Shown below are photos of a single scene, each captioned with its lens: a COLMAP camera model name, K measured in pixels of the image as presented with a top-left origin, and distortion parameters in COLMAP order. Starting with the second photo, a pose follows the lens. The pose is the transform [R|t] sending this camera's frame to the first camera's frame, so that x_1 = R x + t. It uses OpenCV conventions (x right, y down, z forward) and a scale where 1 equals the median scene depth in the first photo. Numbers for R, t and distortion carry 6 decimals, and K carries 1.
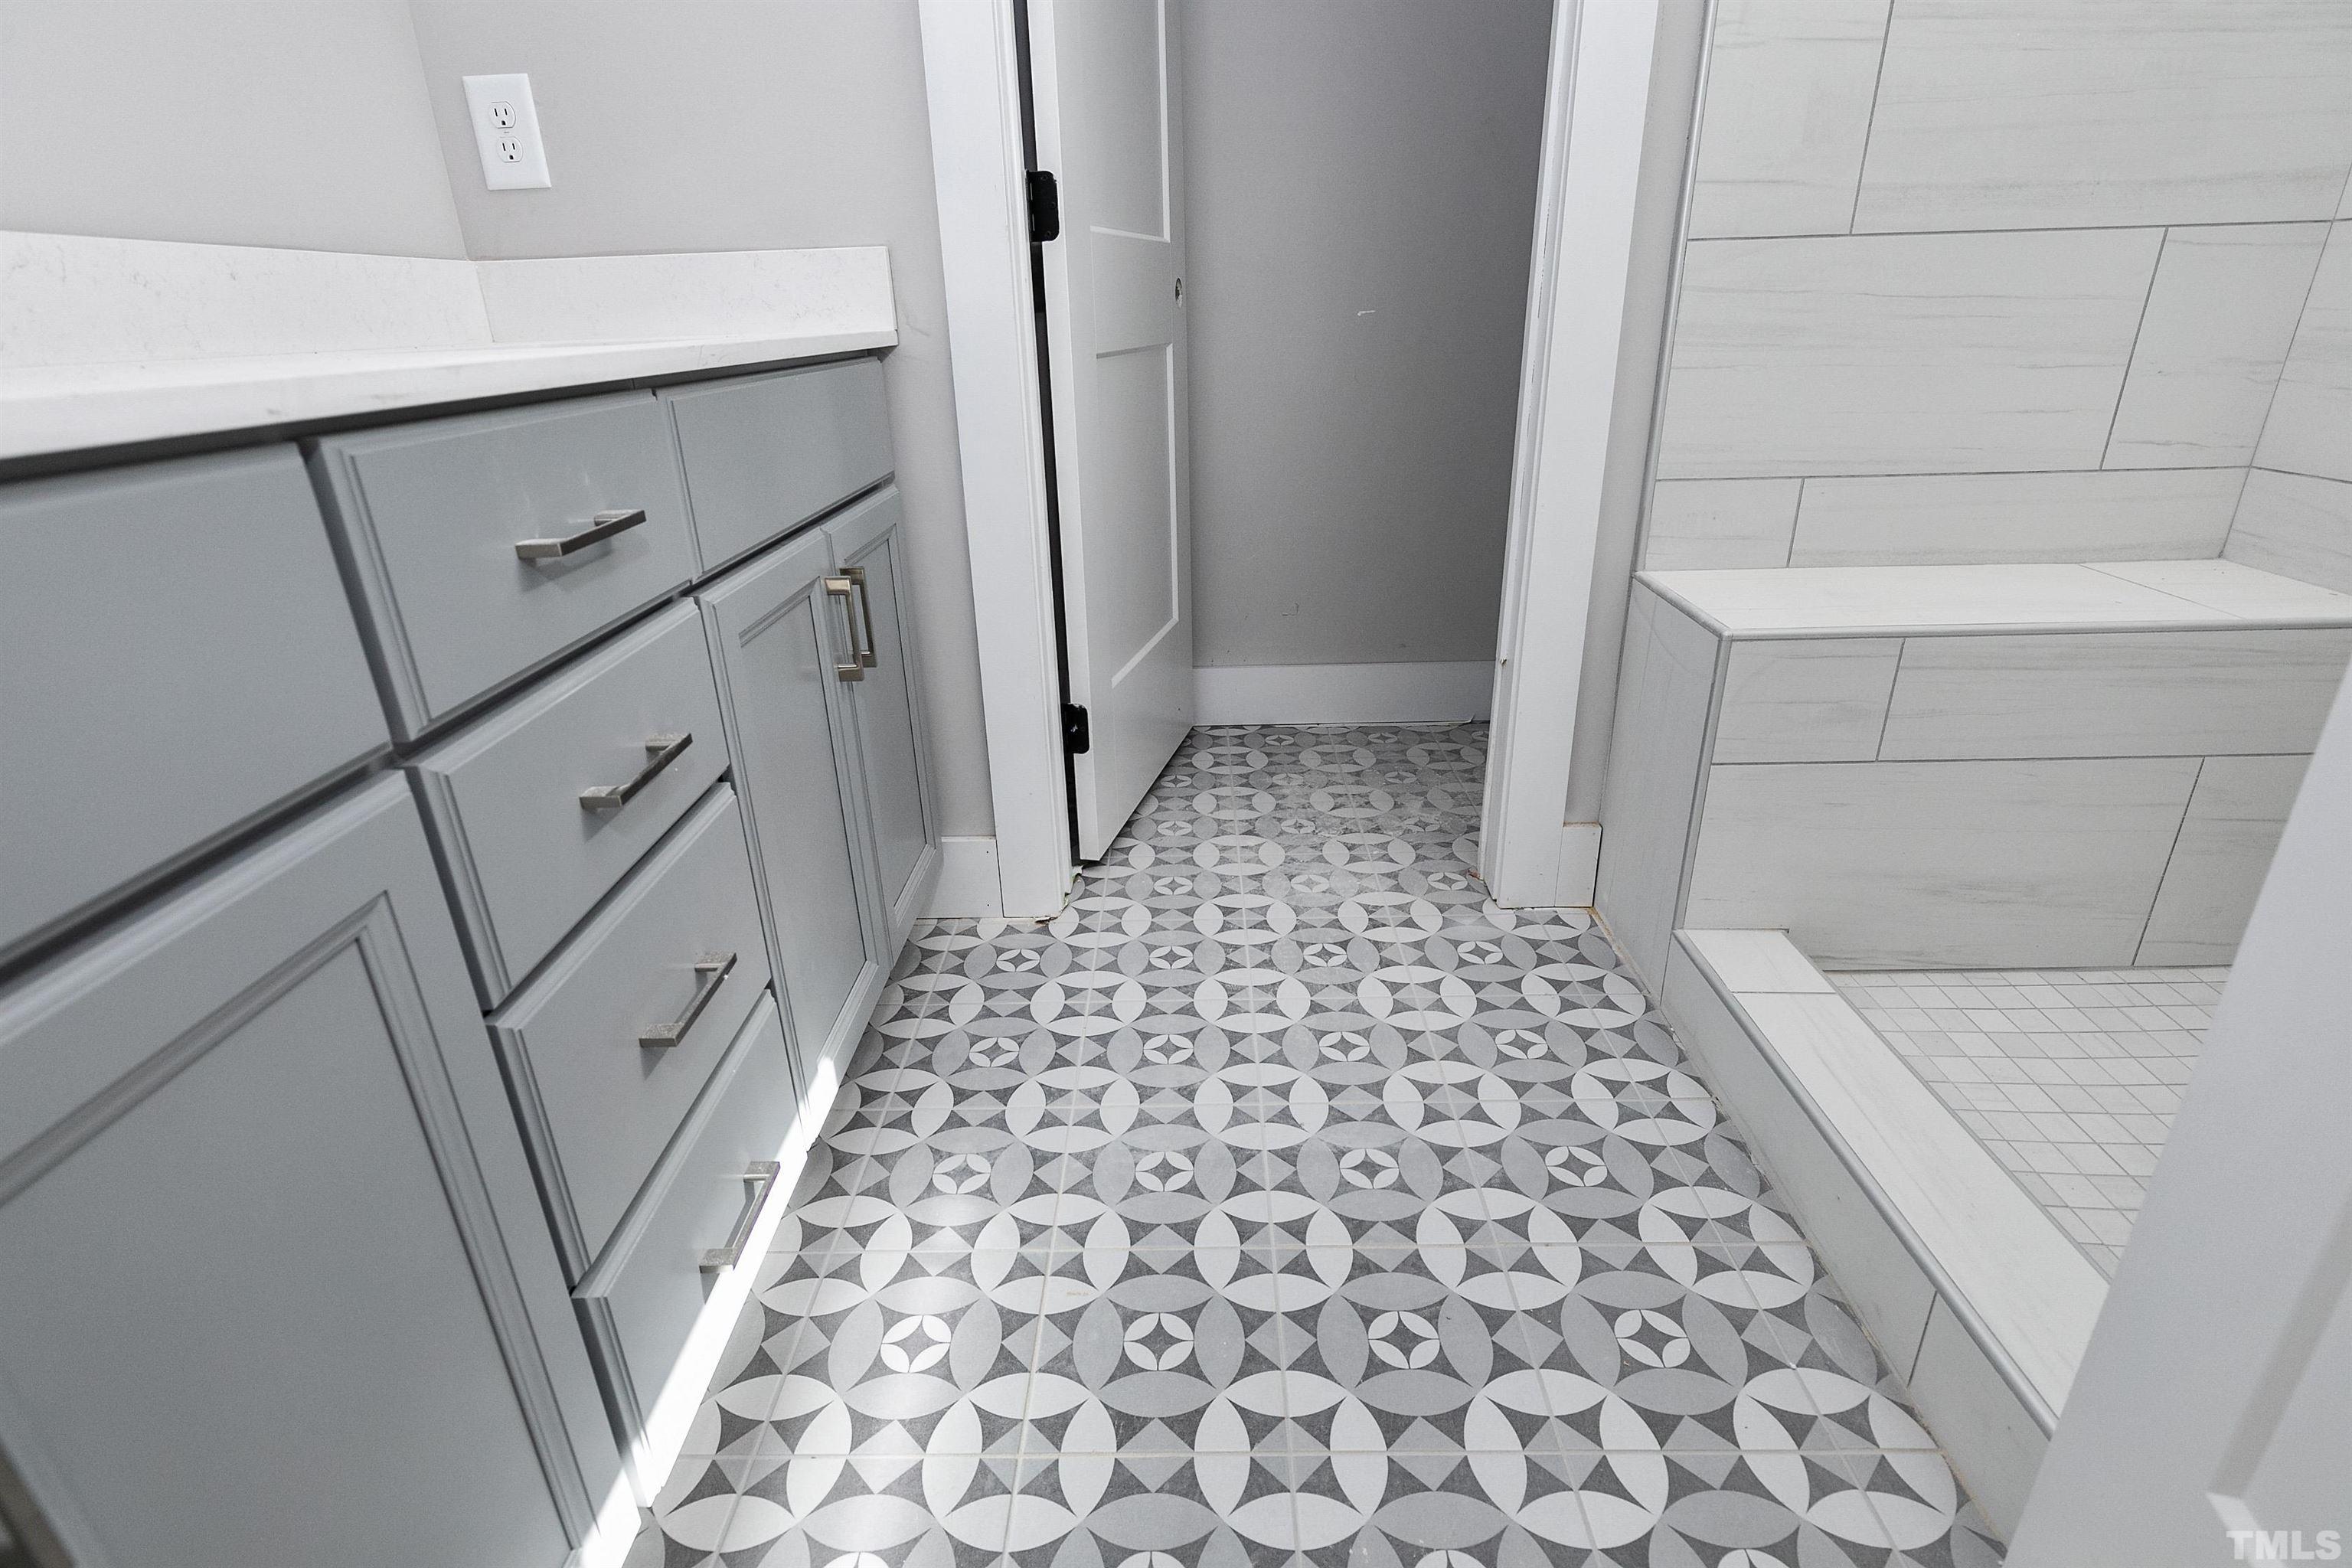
lens RADIAL K [[1136.9, 0, 1176.0], [0, 1136.9, 784.0], [0, 0, 1]] dist [0.002457, -0.016337]
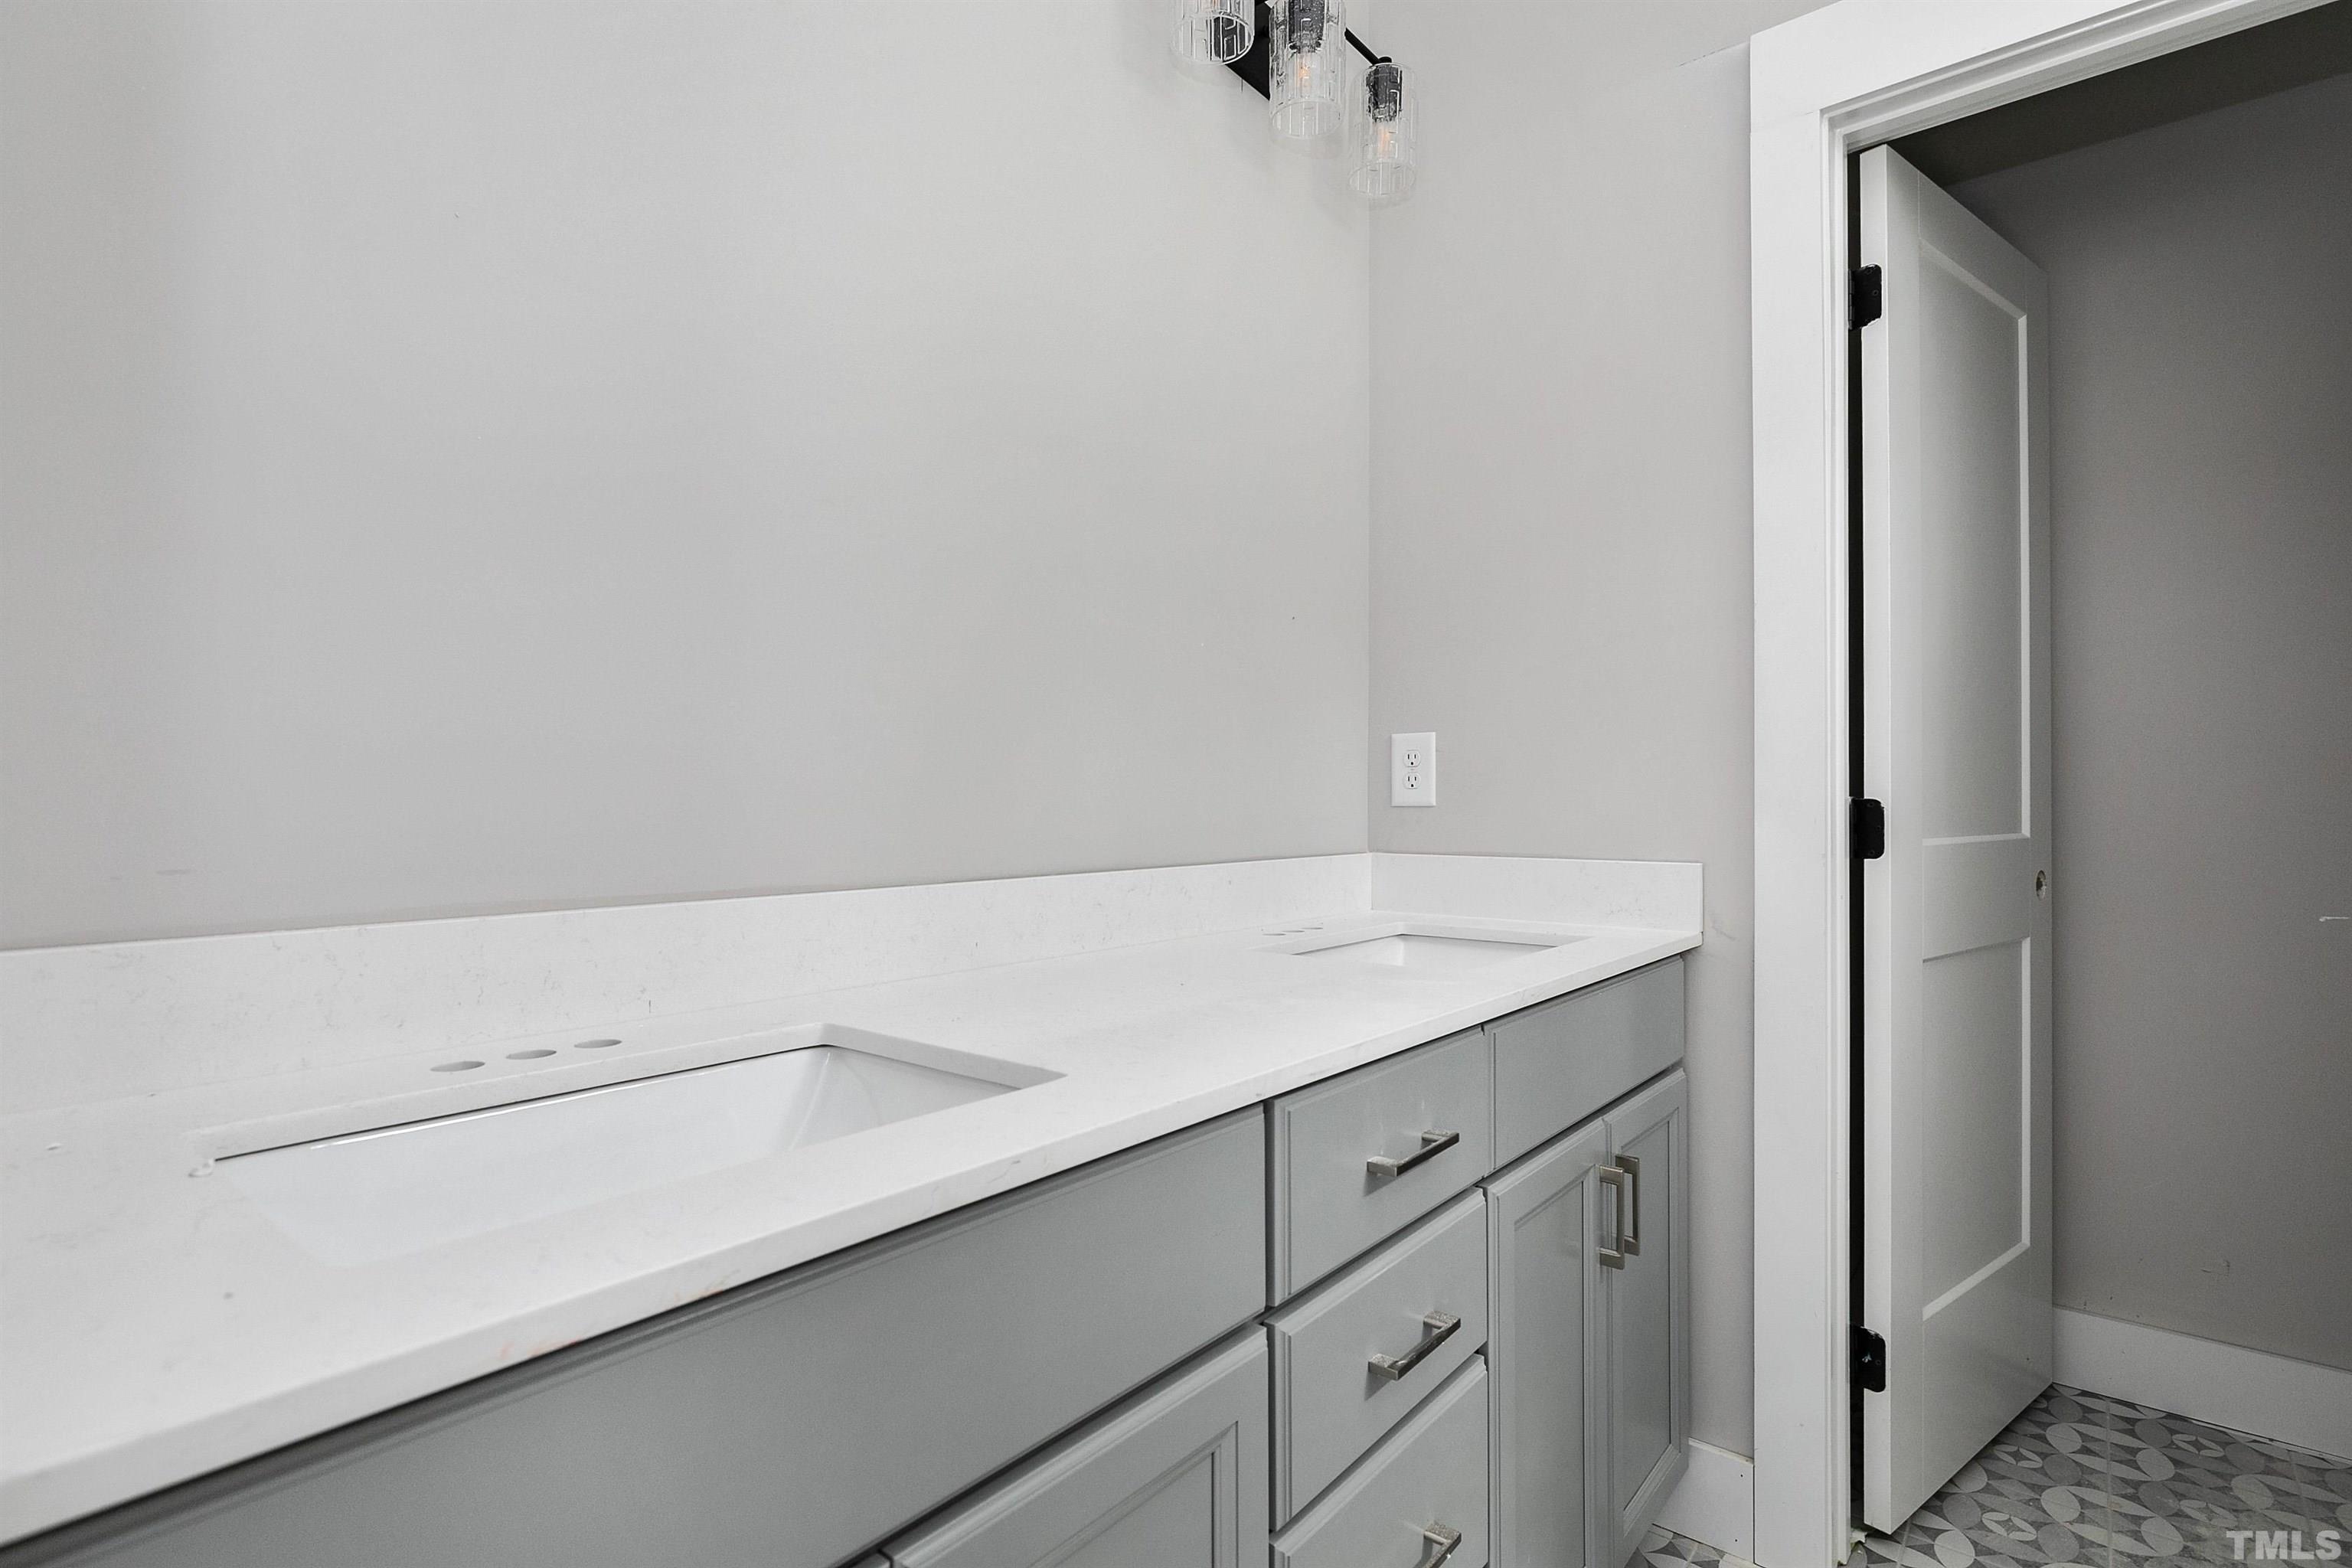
lens RADIAL K [[1140.4, 0, 1176.0], [0, 1140.4, 784.0], [0, 0, 1]] dist [0.000079, 0.000084]
pose [[0.781361, 0.023280, -0.623645, 0.039841], [-0.259680, 0.920814, -0.290978, -0.075865], [0.567487, 0.389307, 0.725534, -0.140408]]
